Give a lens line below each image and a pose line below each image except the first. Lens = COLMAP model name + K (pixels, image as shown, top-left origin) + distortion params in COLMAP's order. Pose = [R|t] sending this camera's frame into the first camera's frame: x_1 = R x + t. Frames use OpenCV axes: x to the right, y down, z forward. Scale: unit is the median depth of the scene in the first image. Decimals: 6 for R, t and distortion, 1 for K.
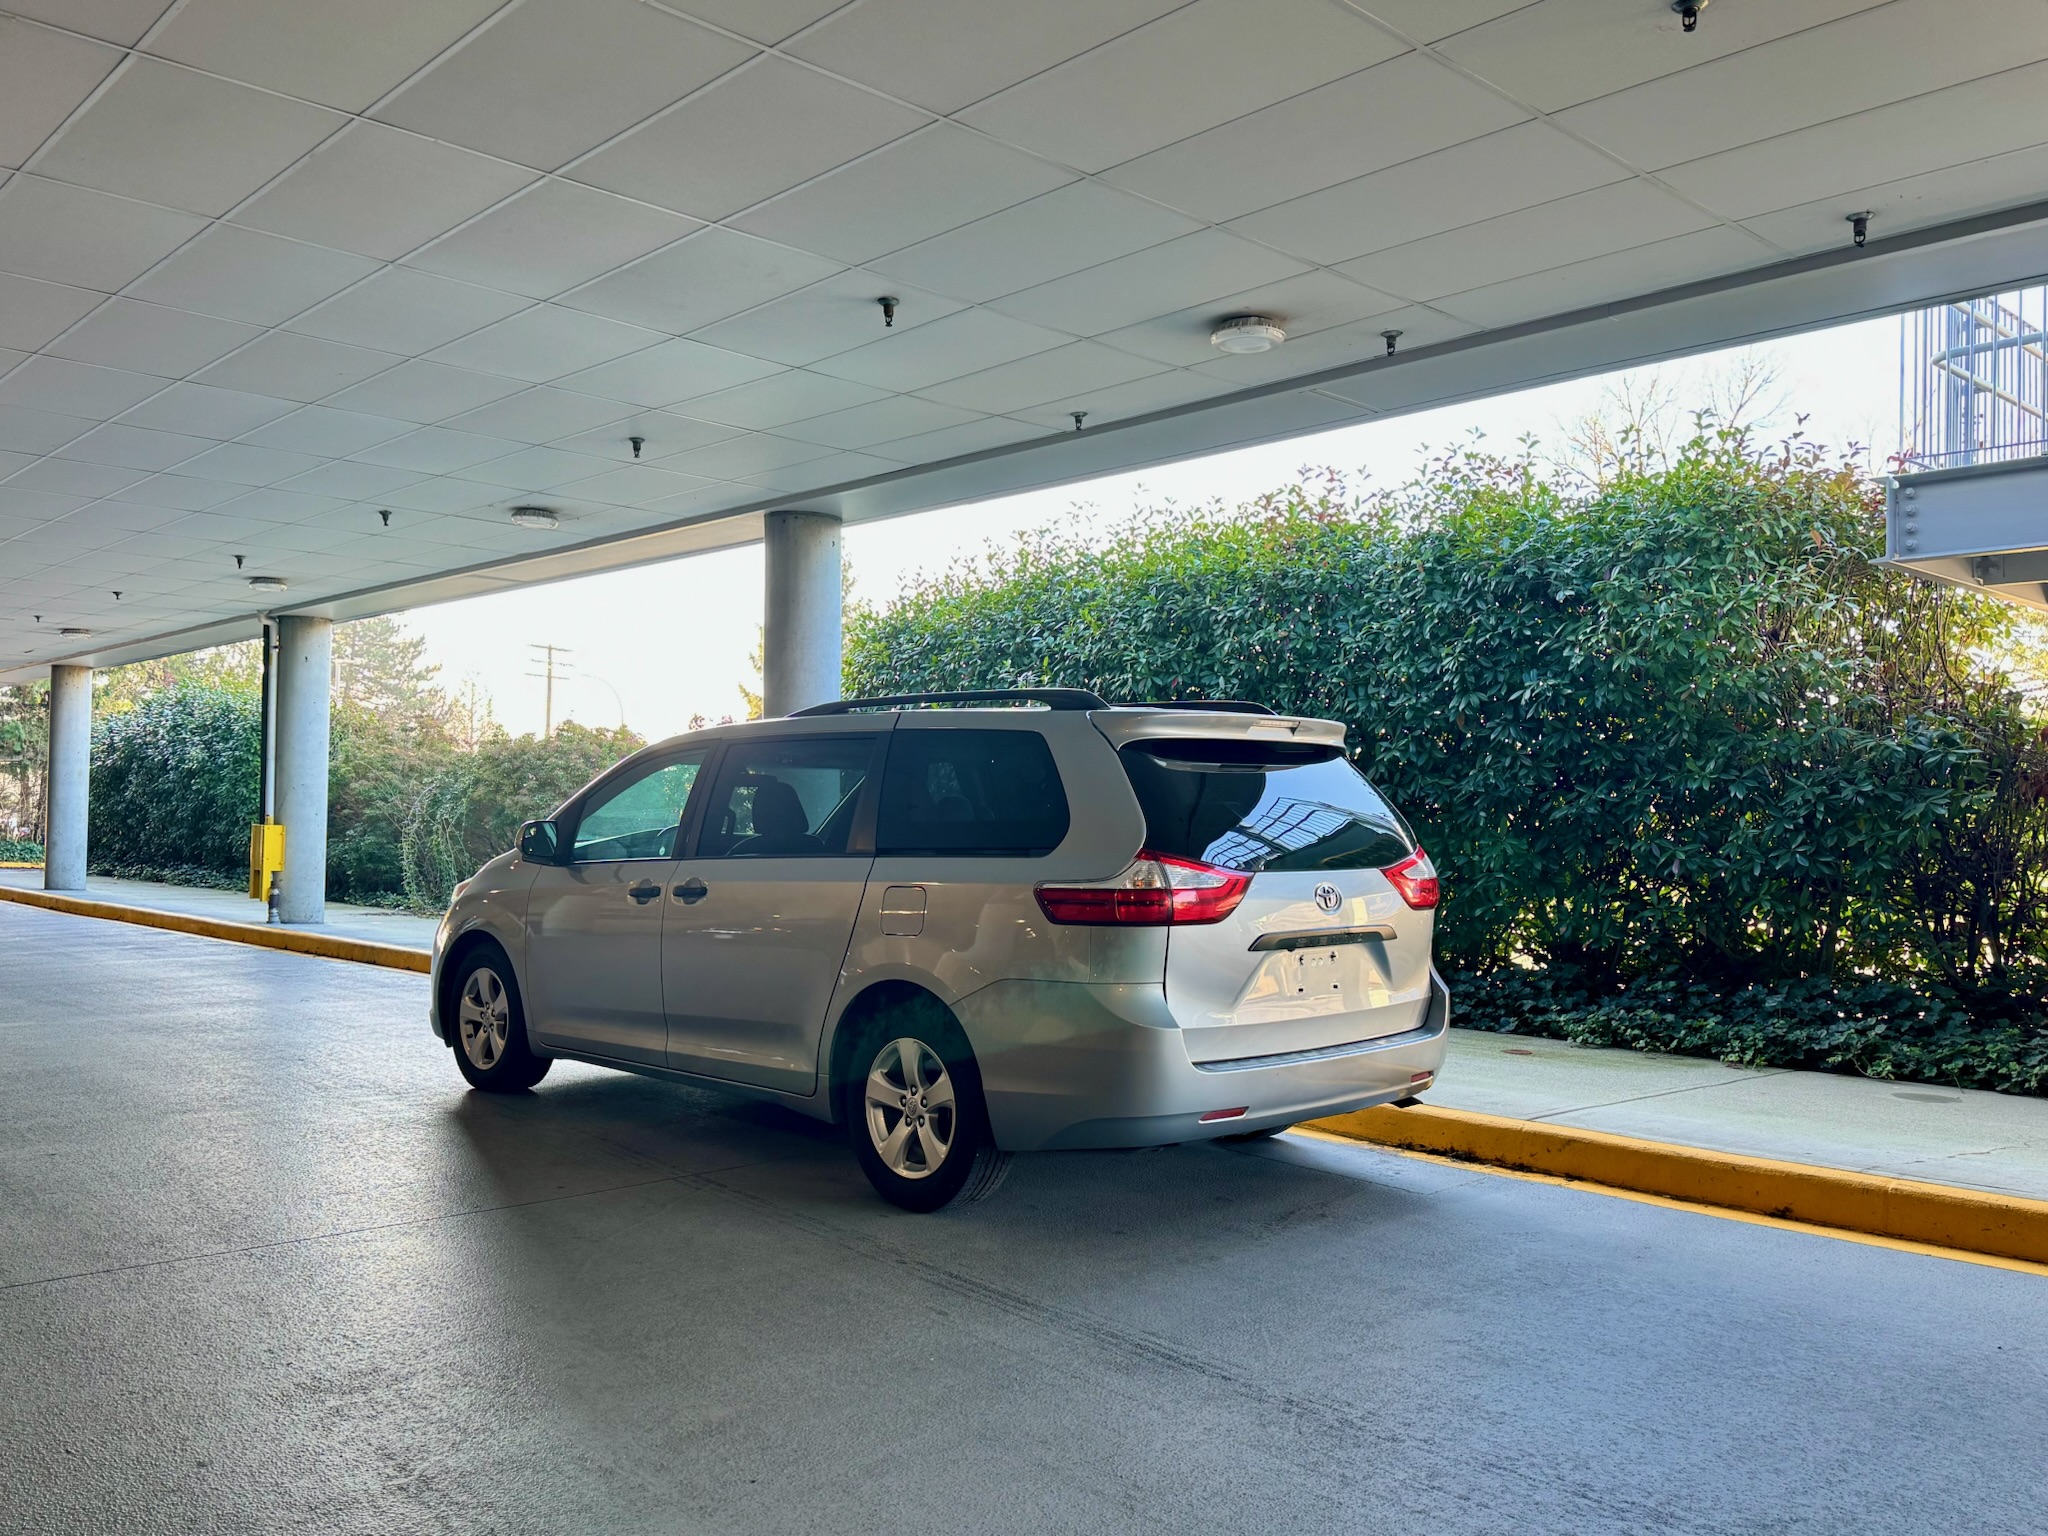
lens RADIAL K [[1649.0, 0, 1024.0], [0, 1649.0, 768.0], [0, 0, 1]] dist [0.169447, -0.320781]
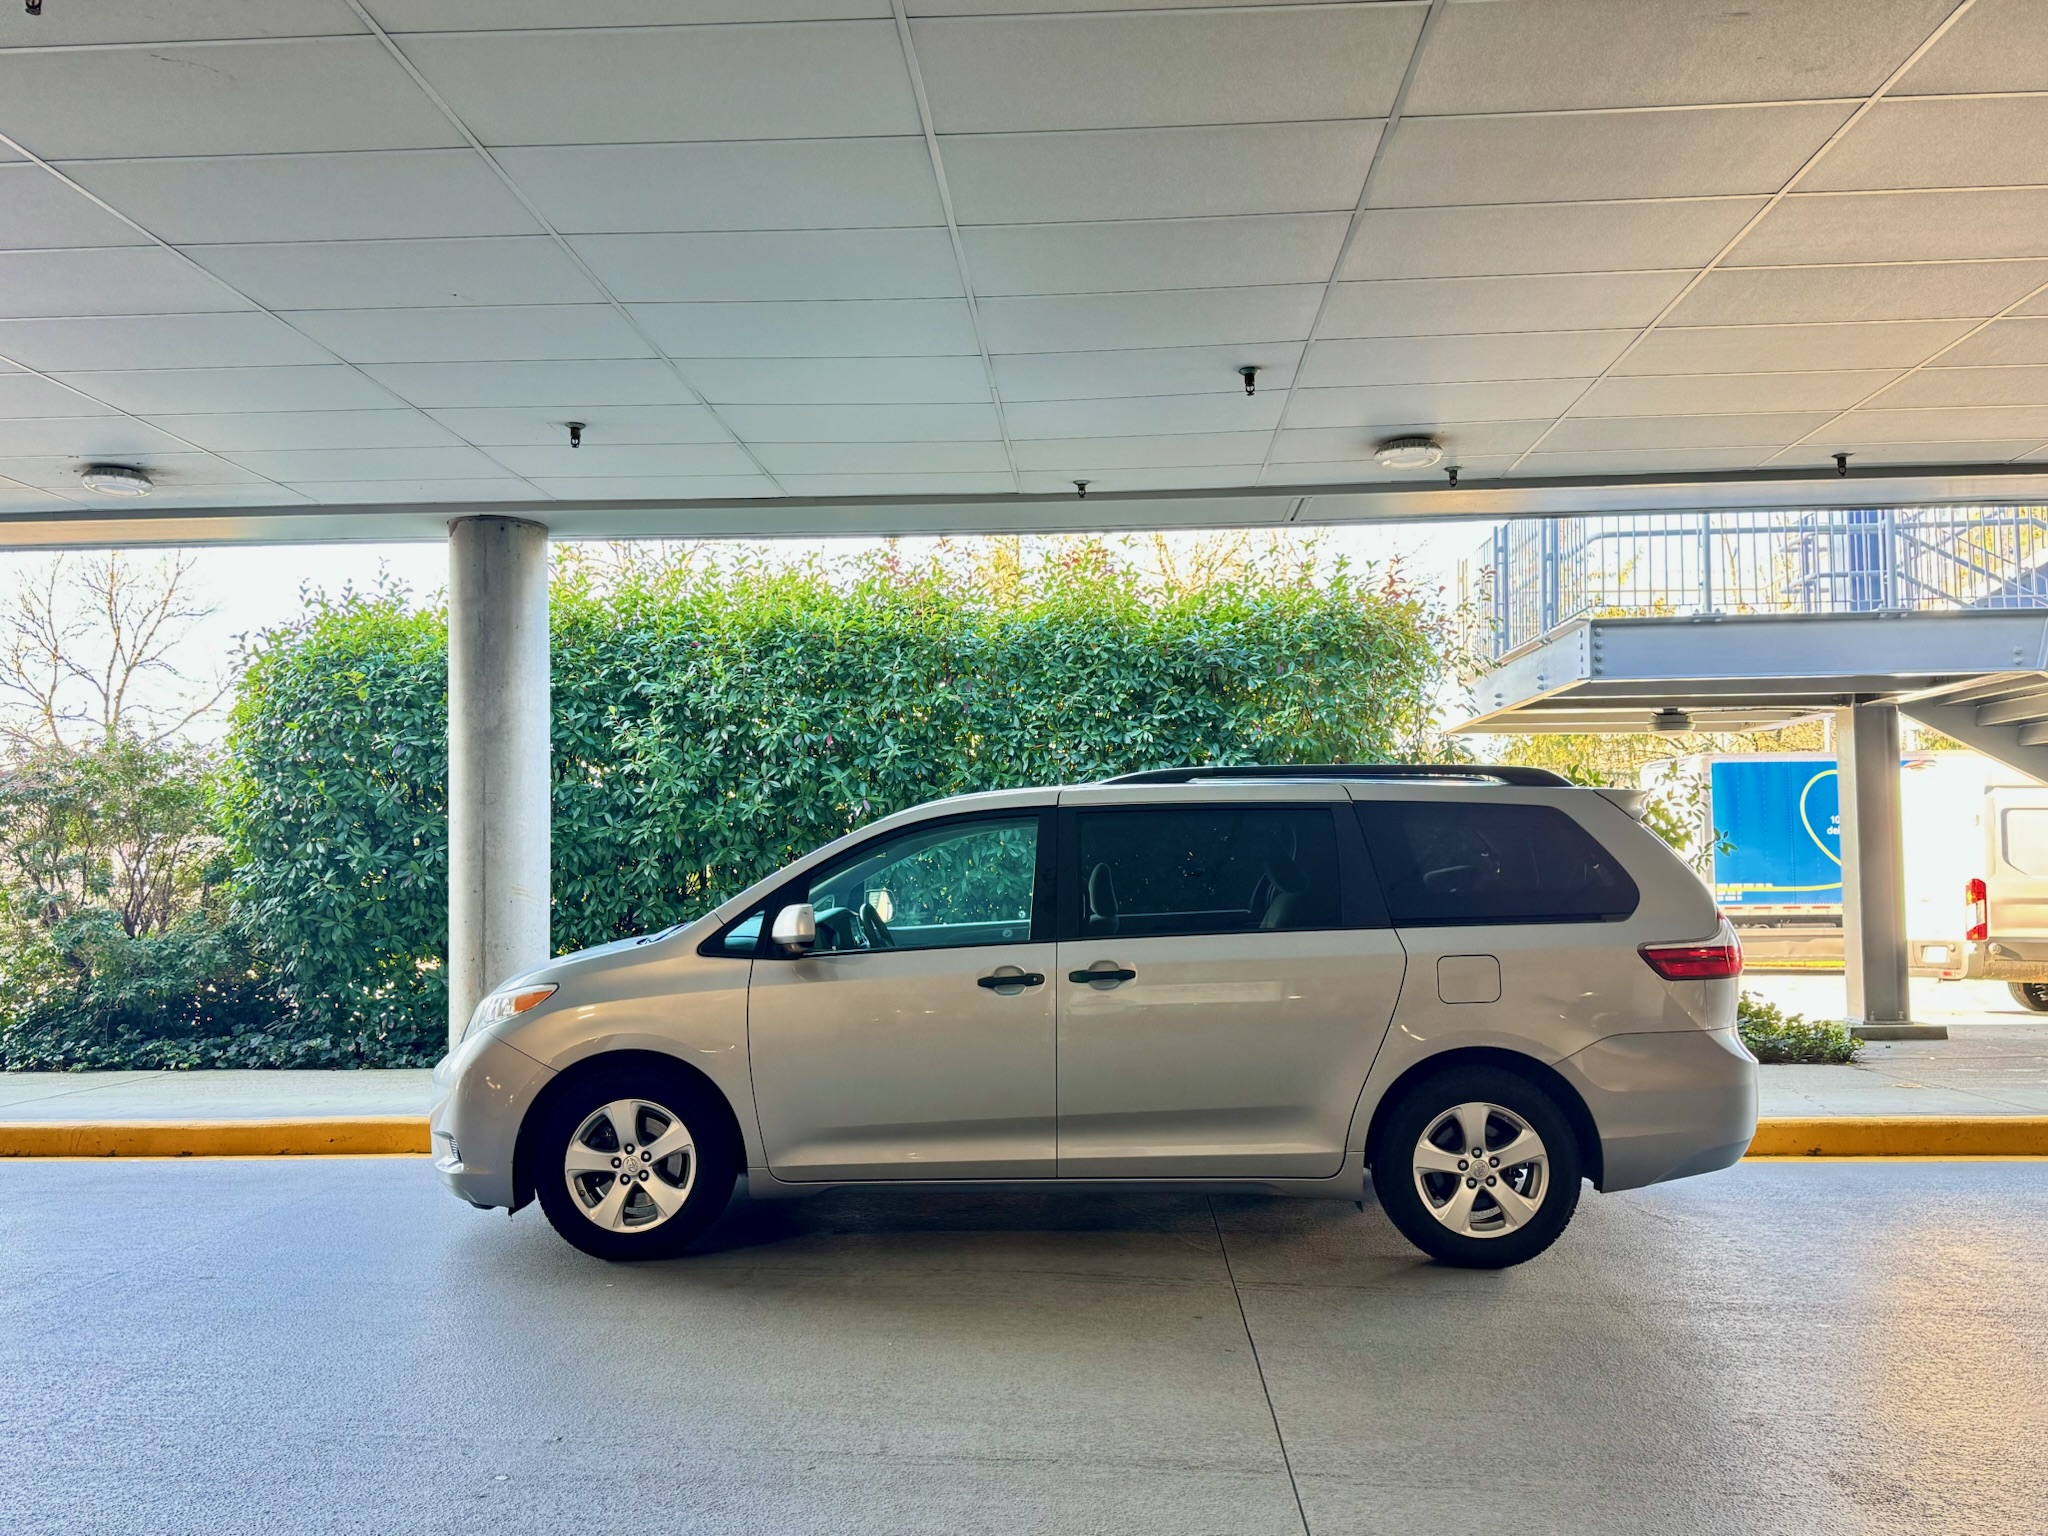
lens RADIAL K [[1652.9, 0, 1024.0], [0, 1652.9, 768.0], [0, 0, 1]] dist [0.072229, -0.108675]
pose [[0.724955, 0.021139, 0.688472, -0.967339], [-0.002148, 0.999593, -0.028430, -0.014110], [-0.688793, 0.019132, 0.724705, 0.430199]]
